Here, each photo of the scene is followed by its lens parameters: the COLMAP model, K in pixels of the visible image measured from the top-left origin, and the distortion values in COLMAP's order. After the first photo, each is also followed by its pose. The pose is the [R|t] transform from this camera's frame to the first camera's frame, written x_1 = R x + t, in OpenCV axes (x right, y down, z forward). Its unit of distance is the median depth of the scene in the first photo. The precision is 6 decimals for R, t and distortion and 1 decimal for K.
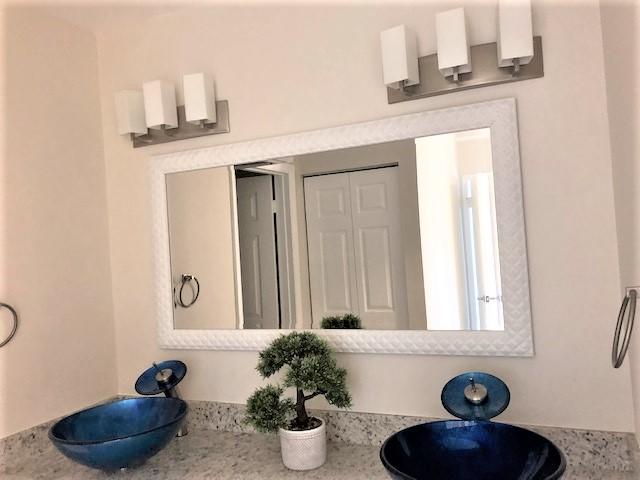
lens RADIAL K [[524.9, 0, 326.8], [0, 524.9, 239.3], [0, 0, 1]] dist [-0.003866, 0.009582]
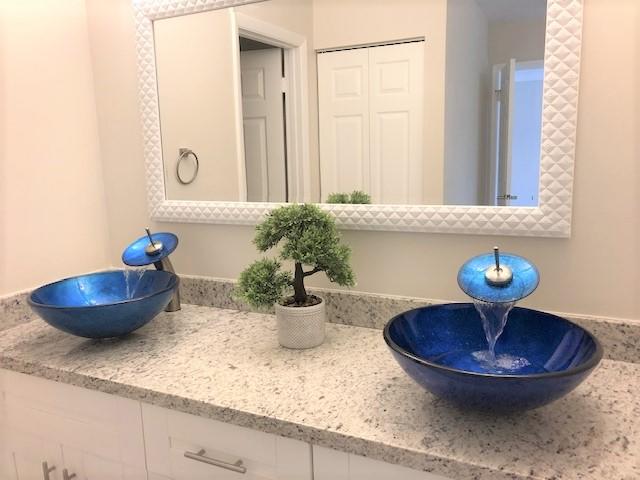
lens RADIAL K [[519.4, 0, 319.7], [0, 519.4, 238.8], [0, 0, 1]] dist [0.012863, -0.014196]
pose [[0.998469, 0.043478, -0.034209, 0.013156], [-0.036624, 0.982928, 0.180306, 0.079238], [0.041465, -0.178777, 0.983015, 0.130395]]
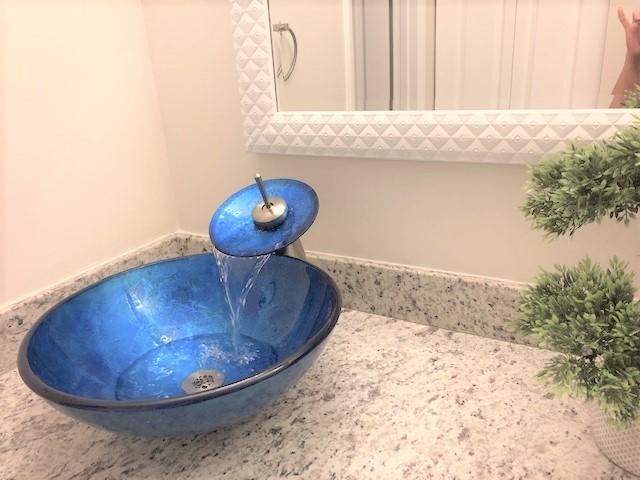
lens RADIAL K [[519.4, 0, 319.7], [0, 519.4, 238.8], [0, 0, 1]] dist [0.012863, -0.014196]
pose [[0.994045, 0.040177, -0.101289, -0.249857], [-0.001818, 0.935529, 0.353245, 0.139035], [0.108951, -0.350958, 0.930031, 0.651293]]
